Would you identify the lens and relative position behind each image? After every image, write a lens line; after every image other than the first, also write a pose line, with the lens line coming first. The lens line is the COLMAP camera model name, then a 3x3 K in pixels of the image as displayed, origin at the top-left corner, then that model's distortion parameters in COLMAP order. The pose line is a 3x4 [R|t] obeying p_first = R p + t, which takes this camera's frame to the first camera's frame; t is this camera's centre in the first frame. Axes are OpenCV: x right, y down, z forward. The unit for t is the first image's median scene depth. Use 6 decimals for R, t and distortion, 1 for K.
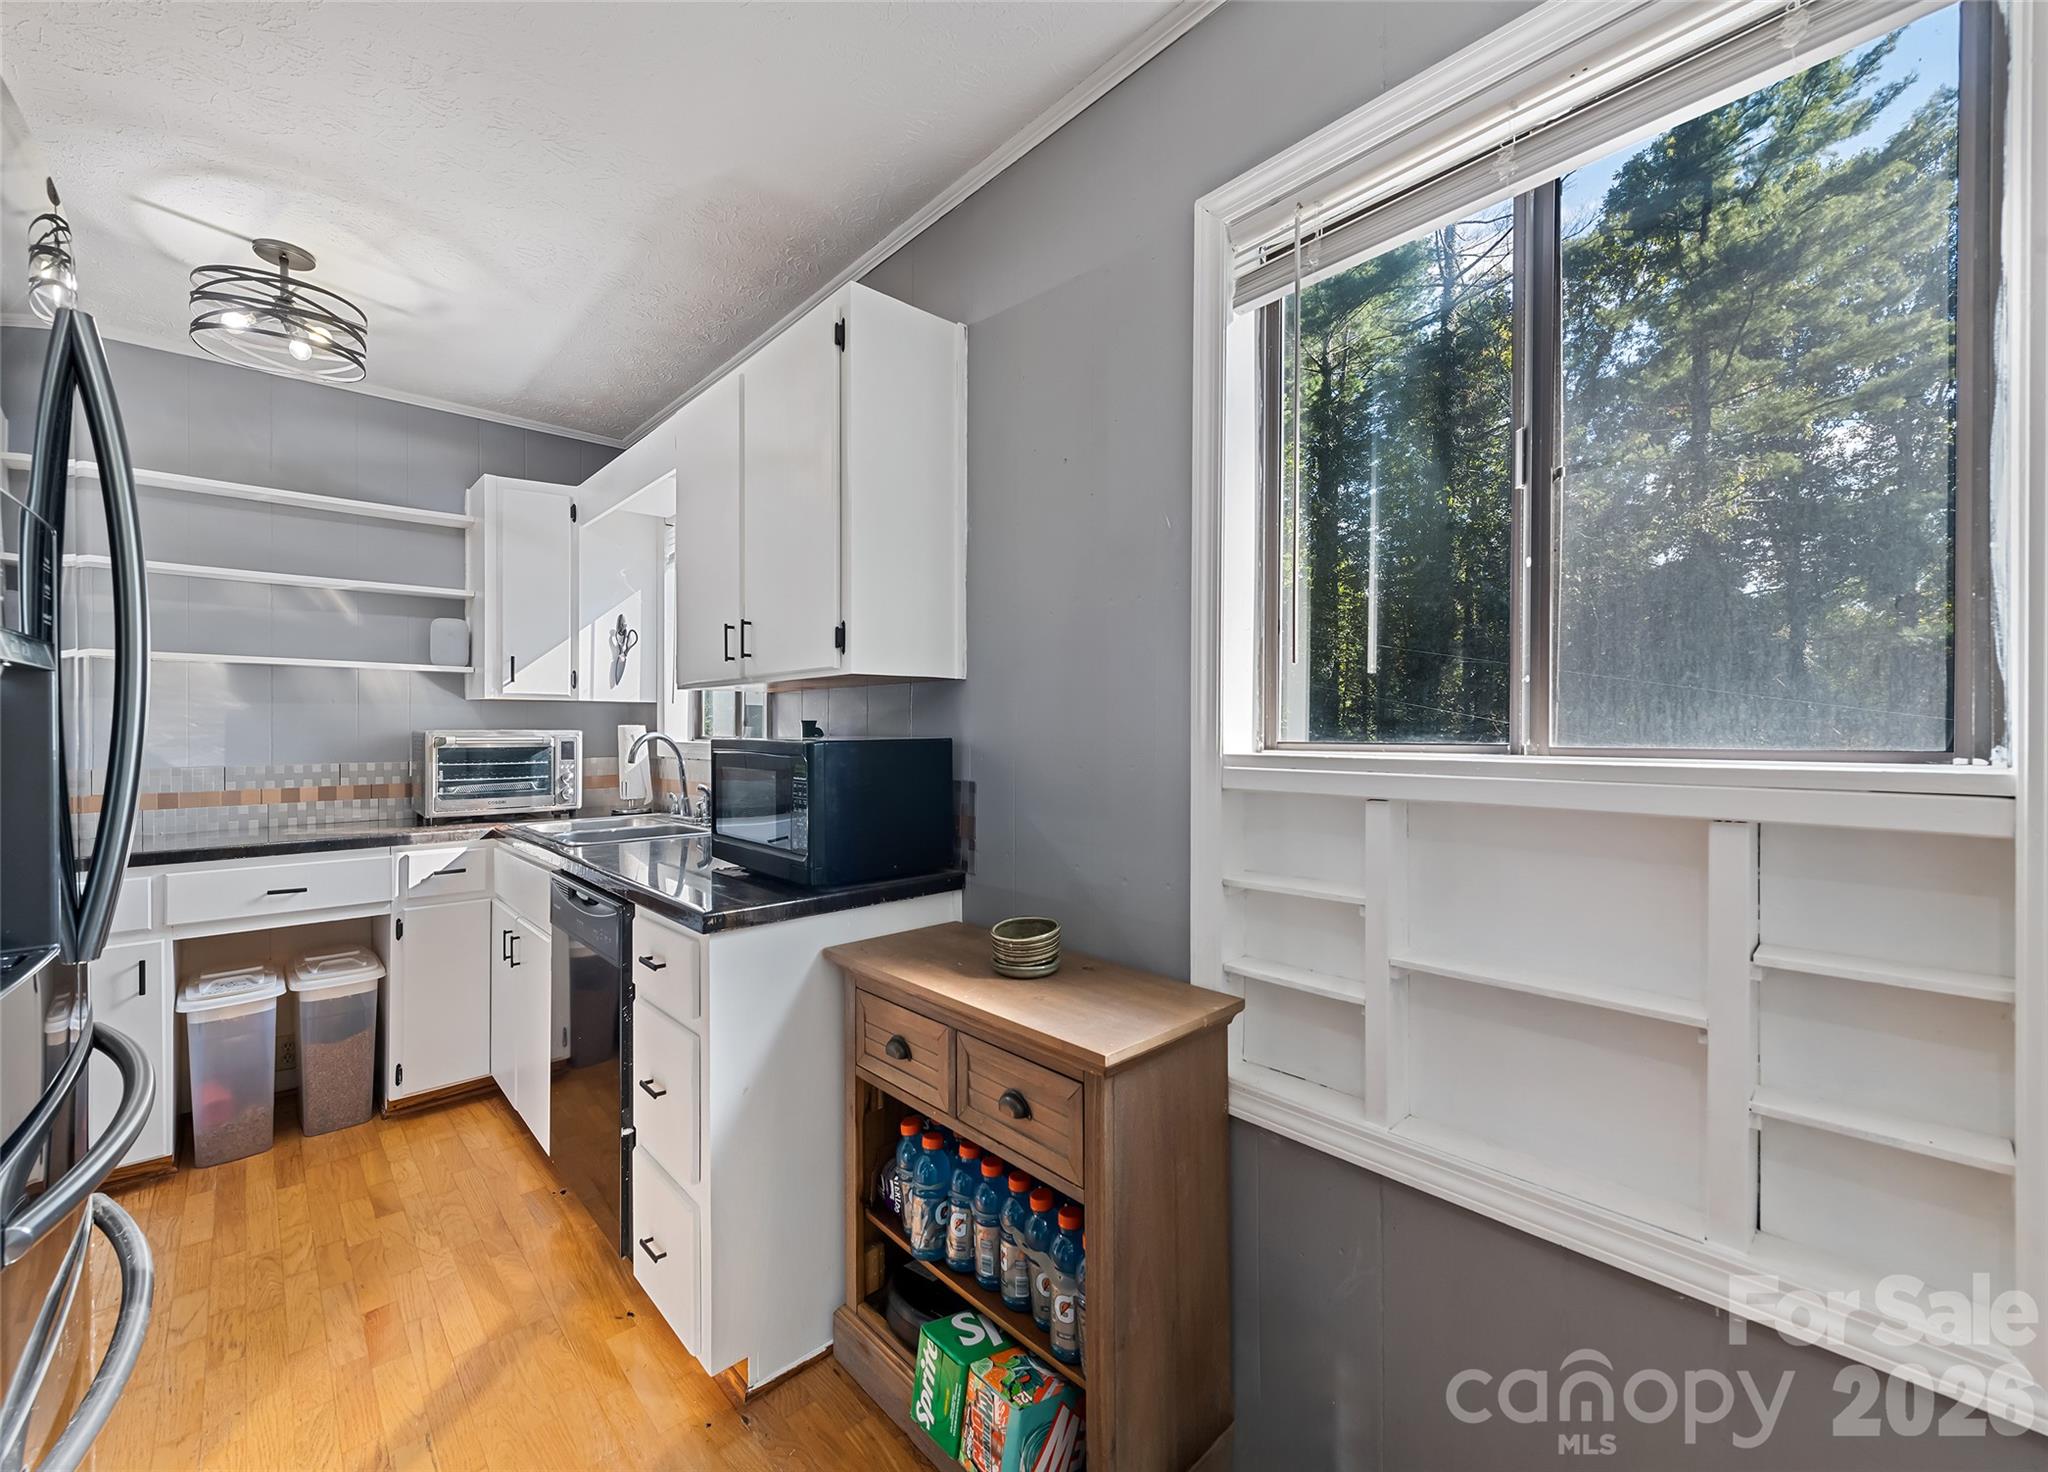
lens RADIAL K [[809.0, 0, 1016.5], [0, 809.0, 733.6], [0, 0, 1]] dist [0.003462, -0.000149]
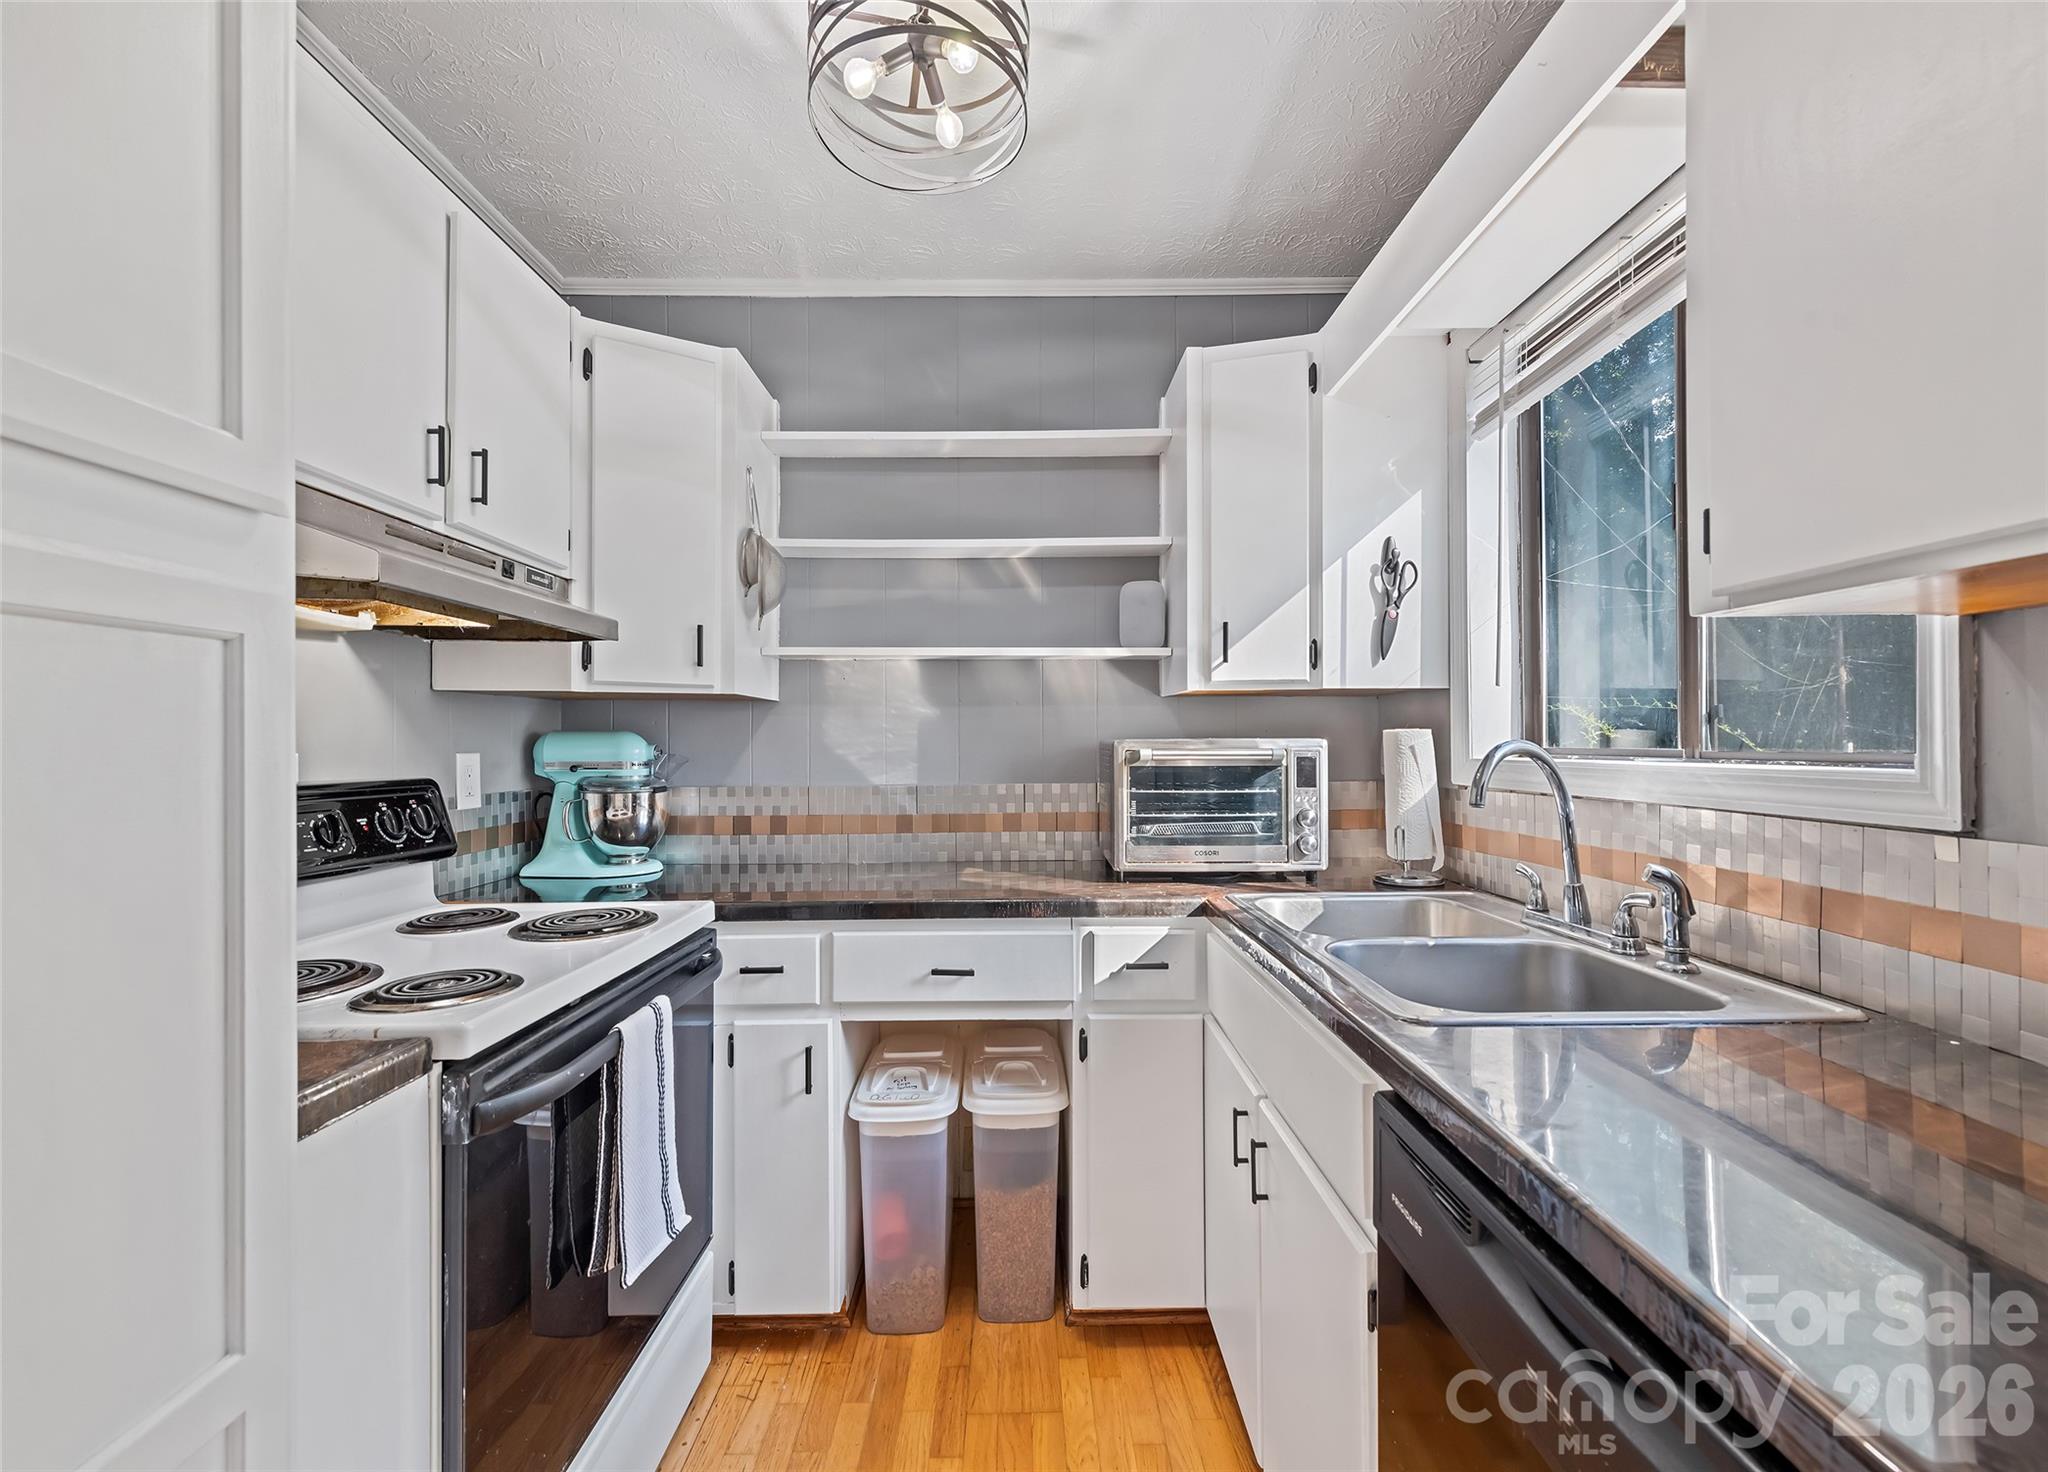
lens RADIAL K [[809.0, 0, 1016.5], [0, 809.0, 733.6], [0, 0, 1]] dist [0.003462, -0.000149]
pose [[0.730140, -0.012005, -0.683192, -0.327968], [0.002985, 0.999892, -0.014380, 0.000415], [0.683291, 0.008460, 0.730097, 0.451631]]
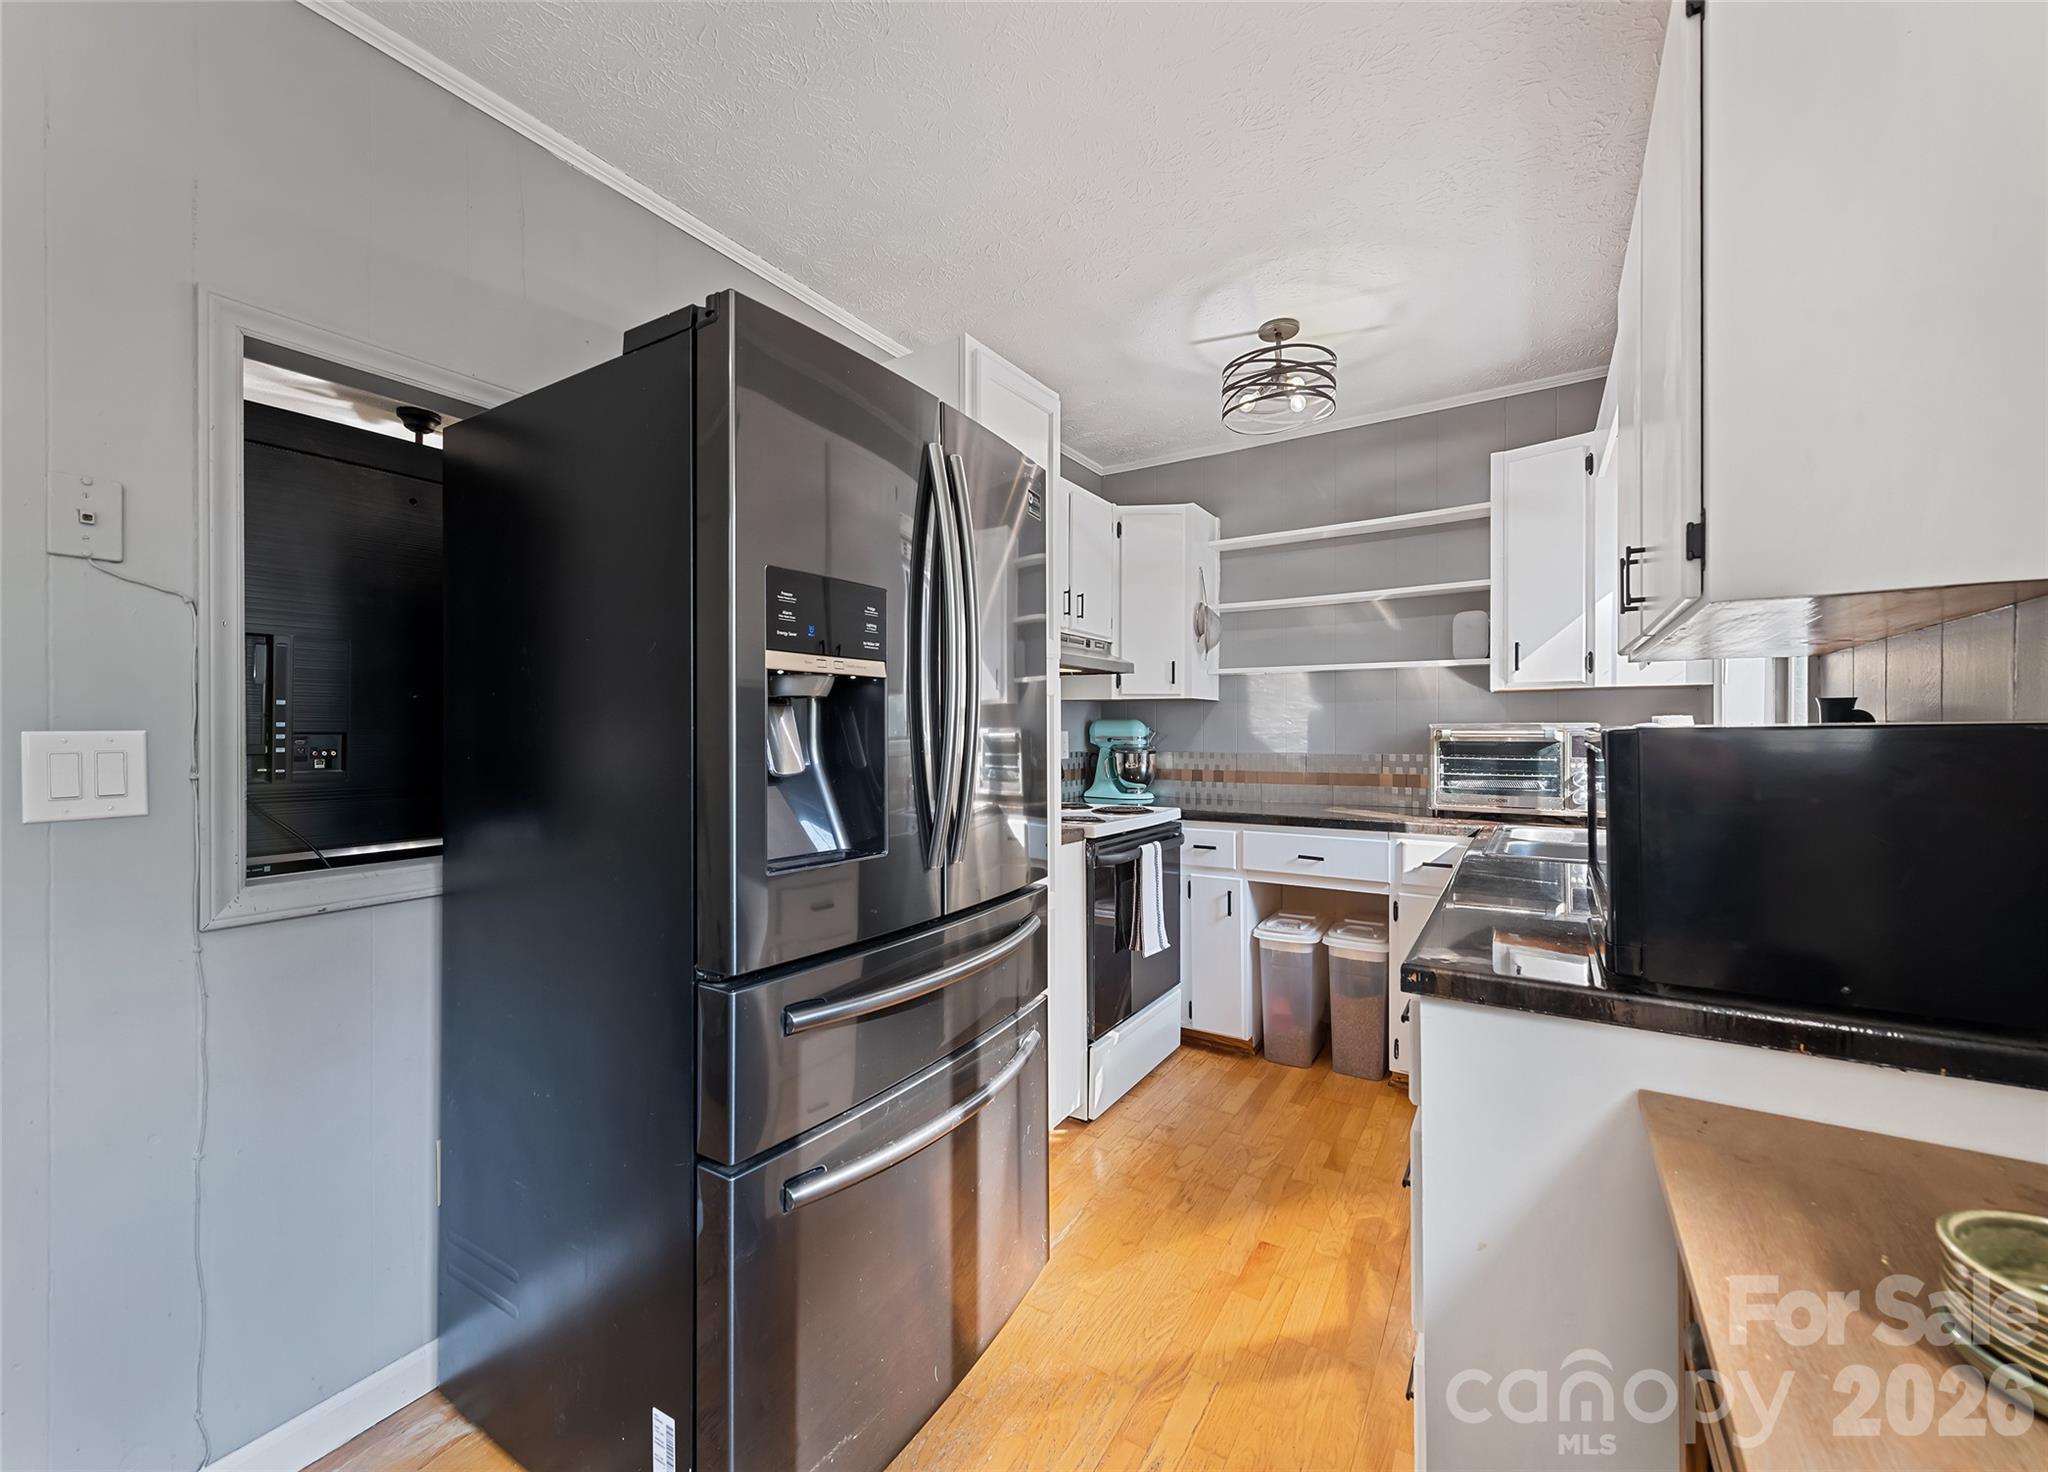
lens RADIAL K [[799.2, 0, 1033.2], [0, 799.2, 727.6], [0, 0, 1]] dist [0.014705, -0.000056]
pose [[0.267639, -0.005830, -0.963502, 0.113991], [-0.002230, 0.999975, -0.006671, 0.008733], [0.963517, 0.003934, 0.267620, 0.242064]]
